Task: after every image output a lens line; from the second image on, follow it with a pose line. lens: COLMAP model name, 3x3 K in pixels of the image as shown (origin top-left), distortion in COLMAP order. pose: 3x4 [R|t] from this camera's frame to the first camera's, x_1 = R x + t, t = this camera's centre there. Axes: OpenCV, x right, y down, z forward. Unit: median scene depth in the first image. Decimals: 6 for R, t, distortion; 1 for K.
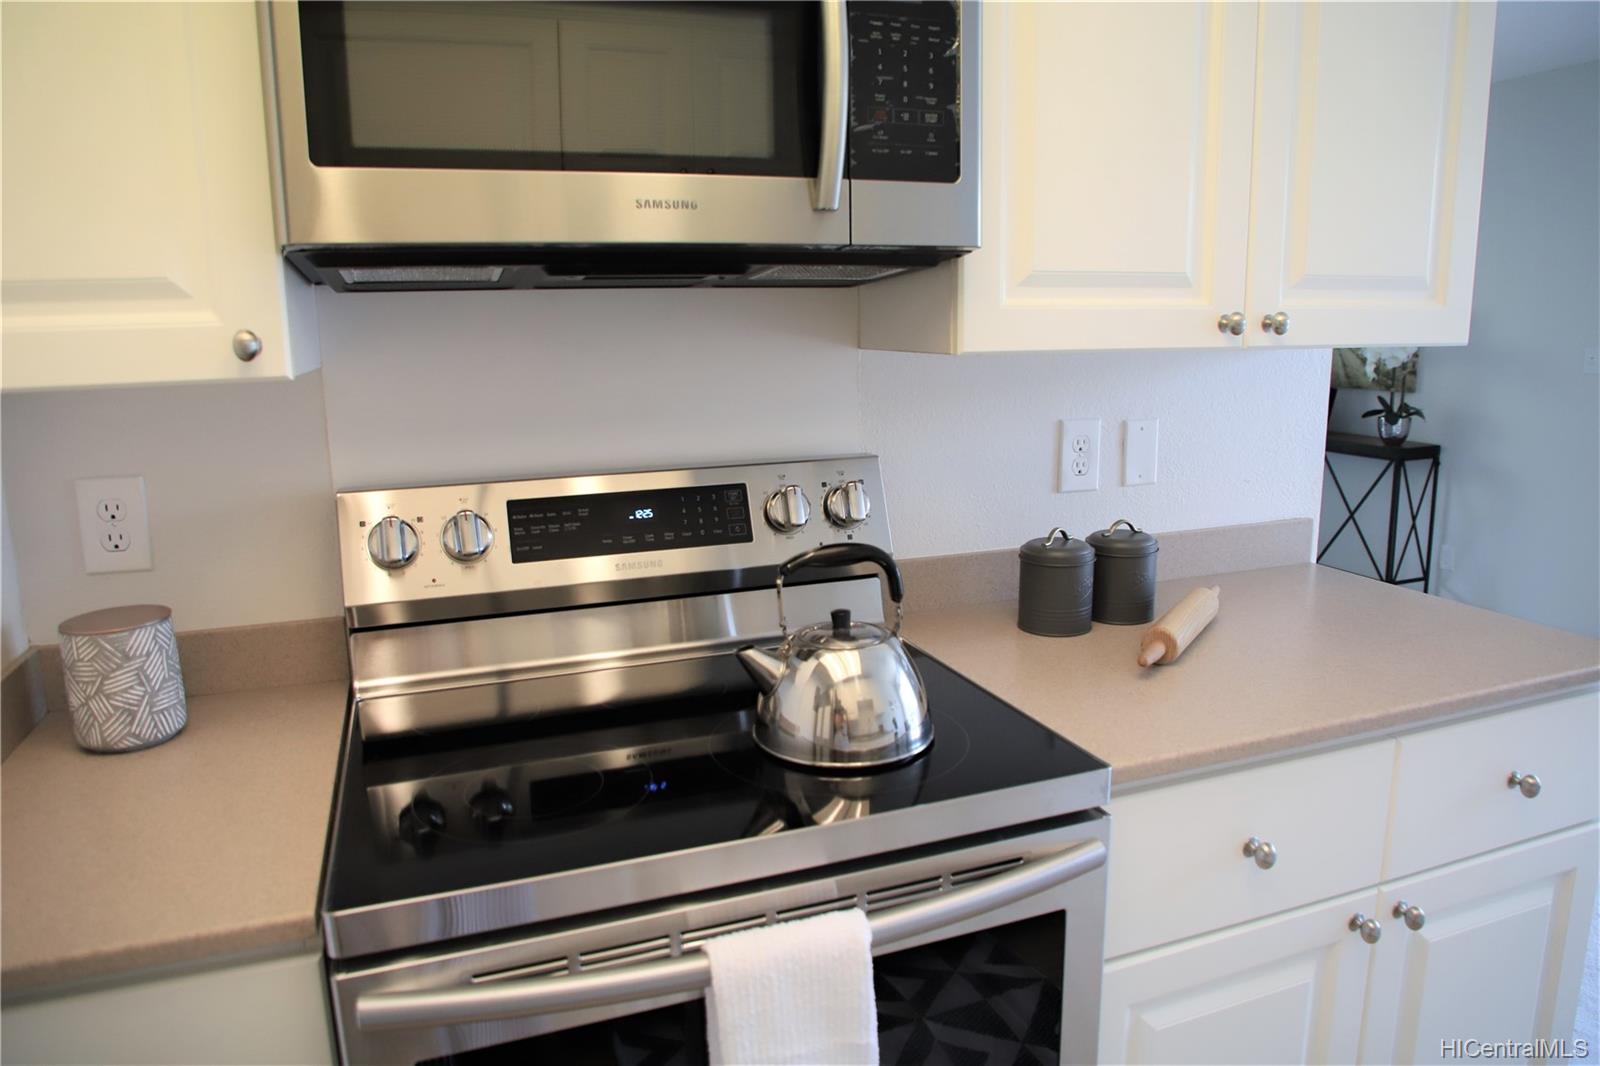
lens RADIAL K [[1057.7, 0, 800.0], [0, 1057.7, 533.0], [0, 0, 1]] dist [-0.079265, -0.000840]
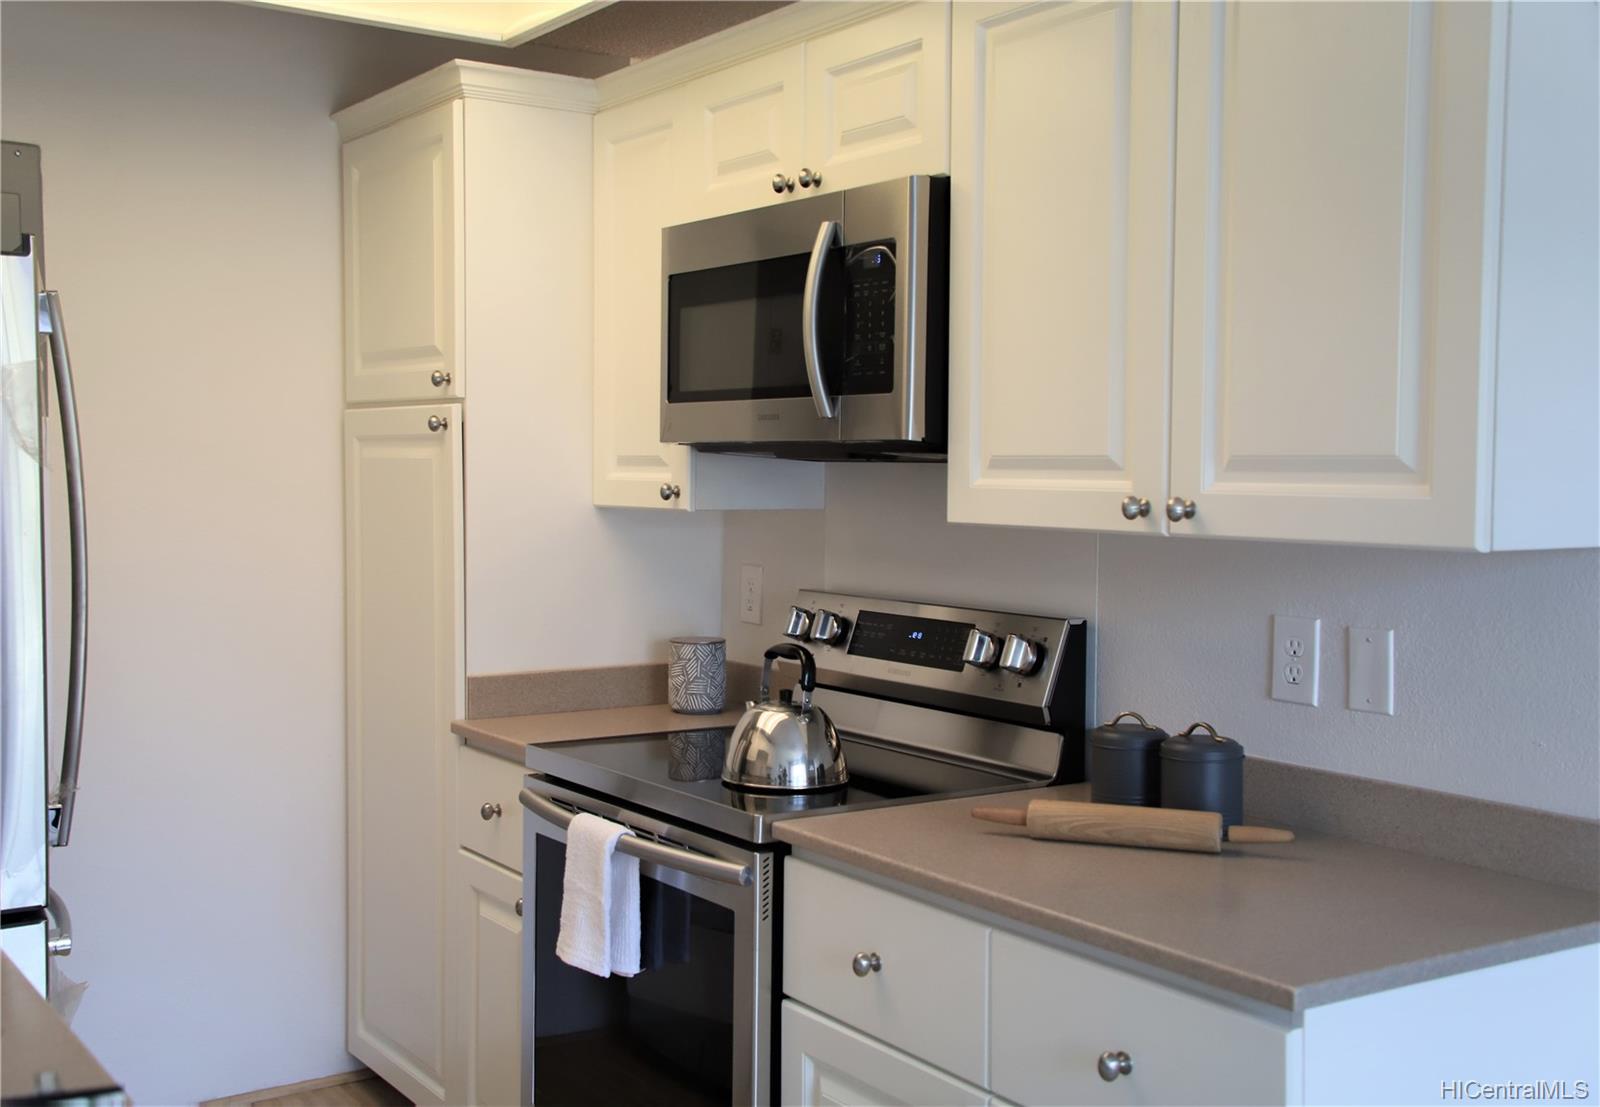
lens RADIAL K [[1795.1, 0, 800.0], [0, 1795.1, 553.5], [0, 0, 1]] dist [0.003510, 0.001412]
pose [[0.233846, 0.066906, -0.969969, 2.173031], [-0.204458, 0.978706, 0.018217, -0.141881], [0.950533, 0.194058, 0.242546, 0.350803]]
